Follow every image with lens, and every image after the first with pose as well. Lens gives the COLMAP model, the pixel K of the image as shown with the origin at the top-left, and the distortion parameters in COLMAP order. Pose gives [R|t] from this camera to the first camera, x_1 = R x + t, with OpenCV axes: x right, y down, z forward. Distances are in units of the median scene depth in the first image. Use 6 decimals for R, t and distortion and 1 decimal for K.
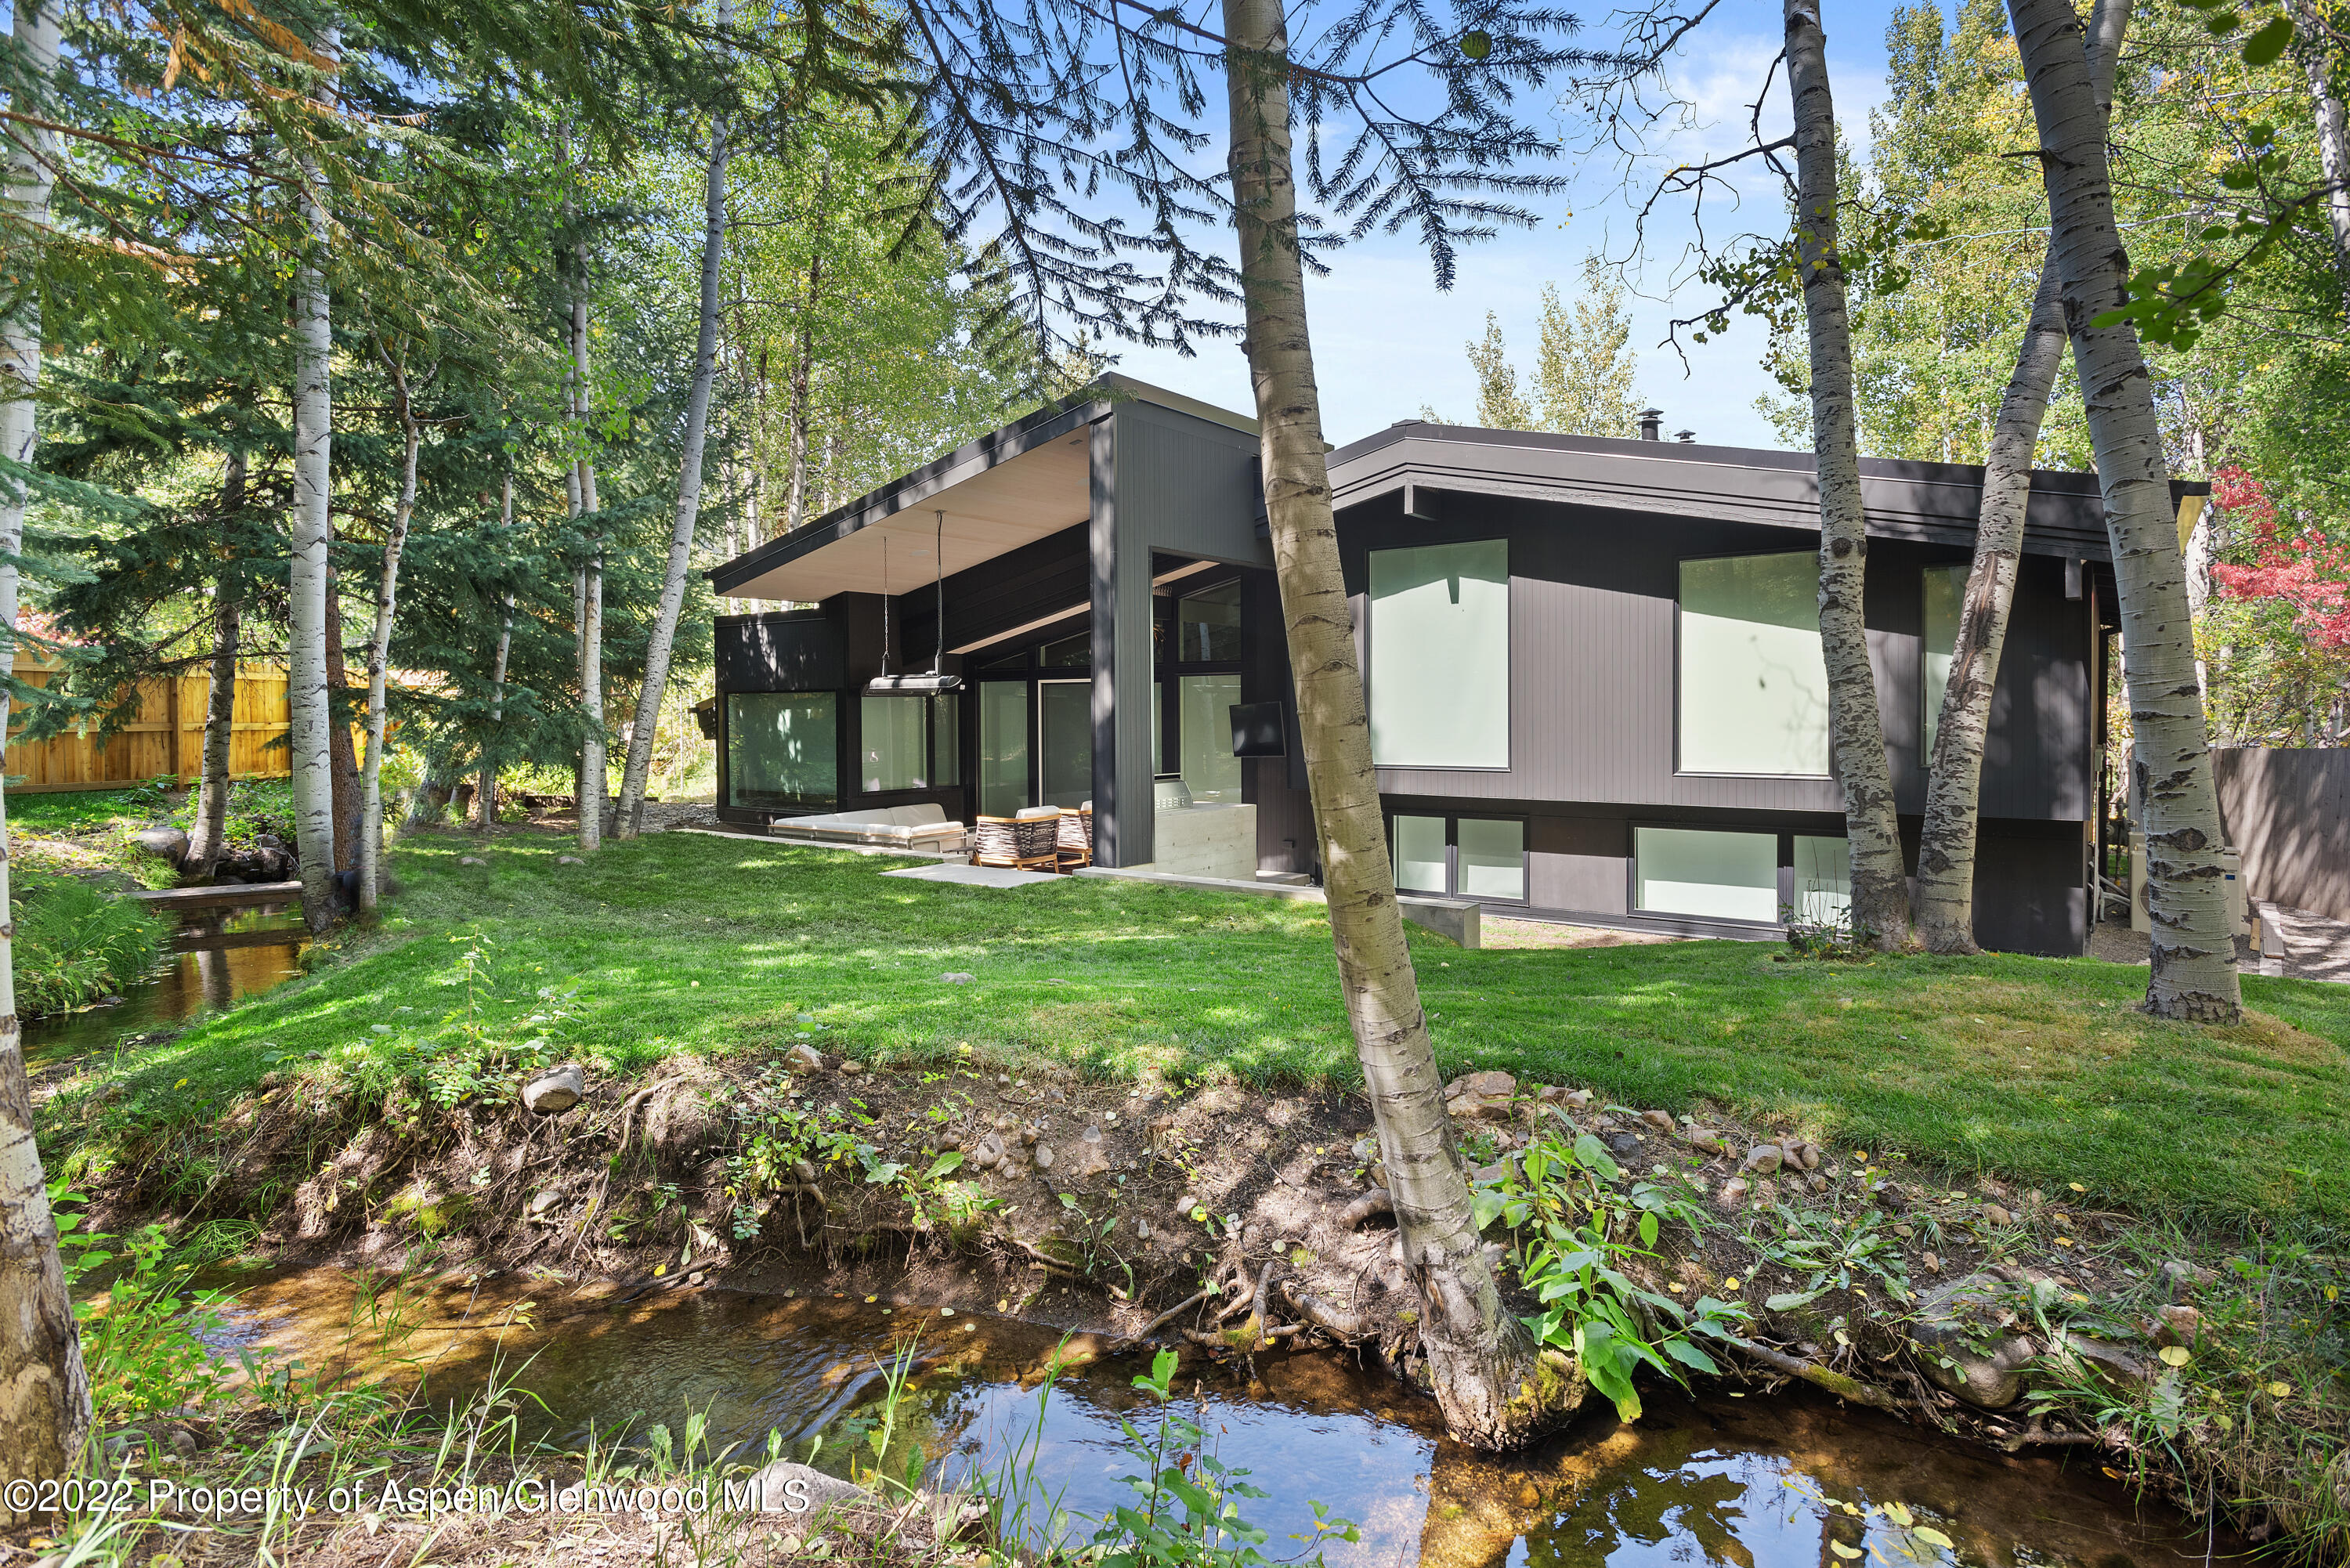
lens RADIAL K [[1255.6, 0, 1179.0], [0, 1255.6, 732.2], [0, 0, 1]] dist [0.014637, -0.000362]
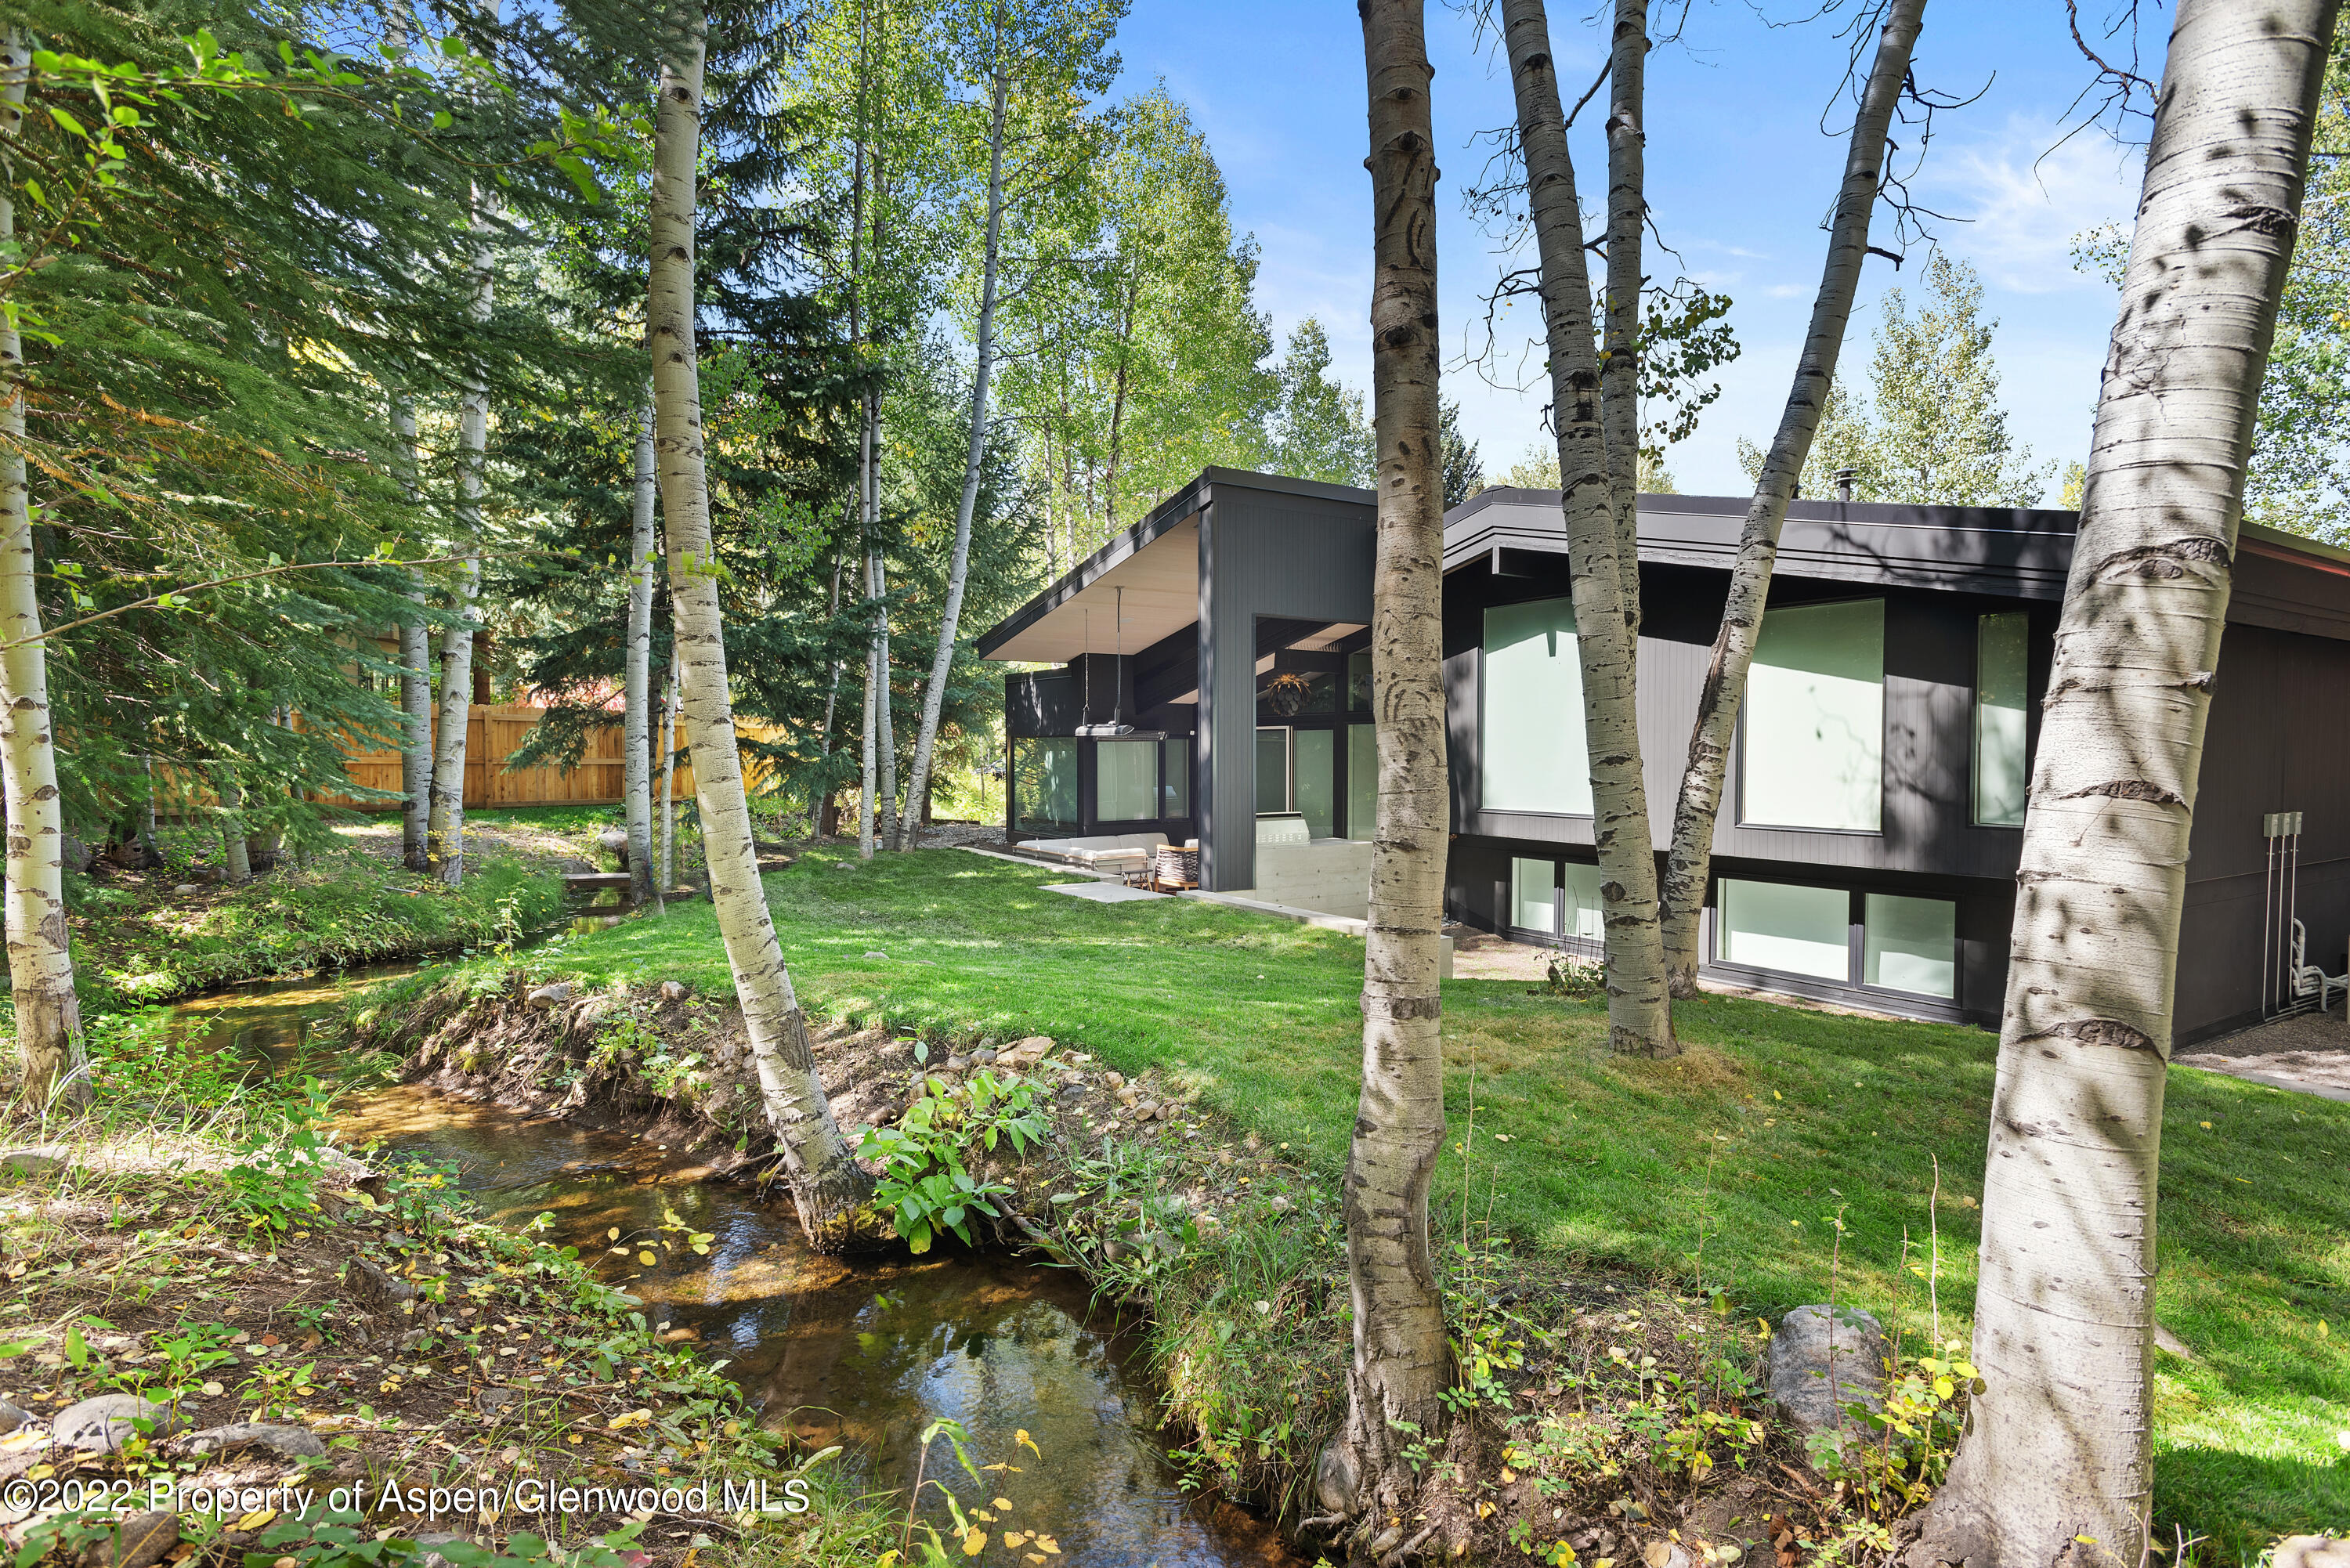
lens RADIAL K [[1216.7, 0, 1175.0], [0, 1216.7, 784.0], [0, 0, 1]] dist [0.020381, -0.011899]
pose [[0.928703, 0.016926, -0.370437, 0.312007], [-0.011610, 0.999795, 0.016576, -0.009699], [0.370642, -0.011093, 0.928710, -0.060754]]
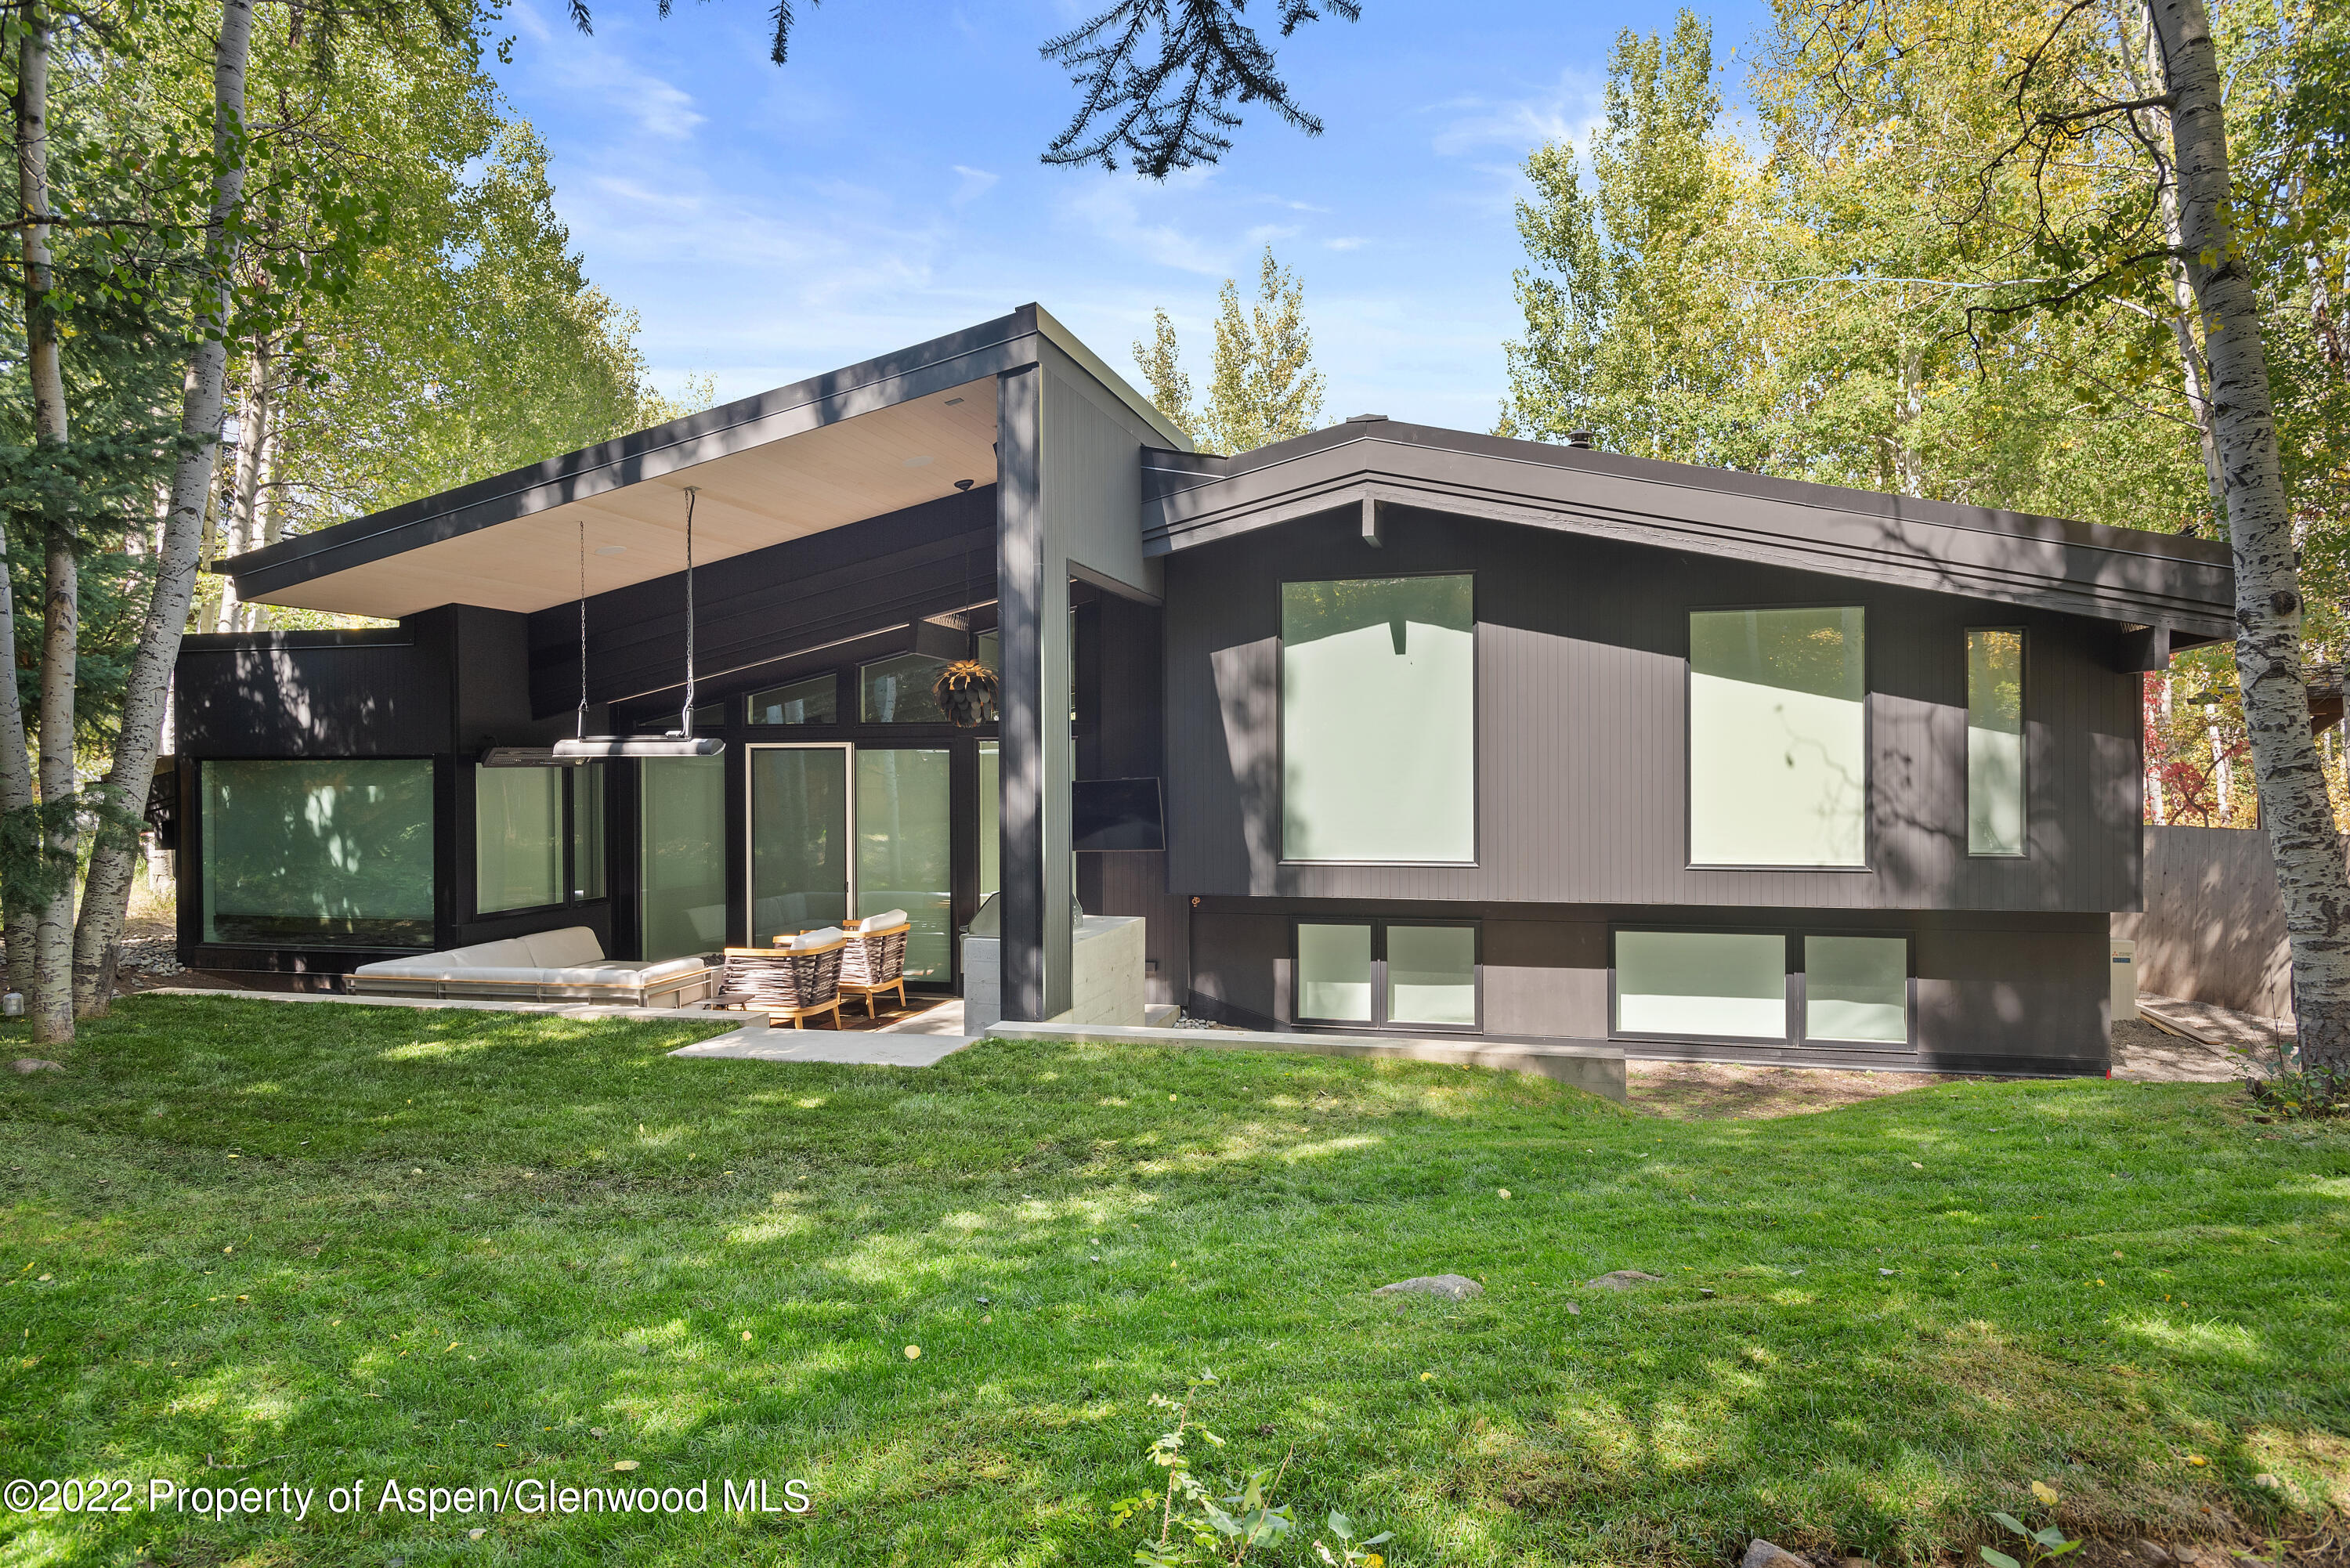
lens RADIAL K [[1469.1, 0, 1175.0], [0, 1469.1, 784.0], [0, 0, 1]] dist [0.044513, -0.064446]
pose [[0.923937, -0.001227, 0.382542, -0.269848], [0.005897, 0.999922, -0.011036, -0.012160], [-0.382499, 0.012453, 0.923872, 0.207982]]
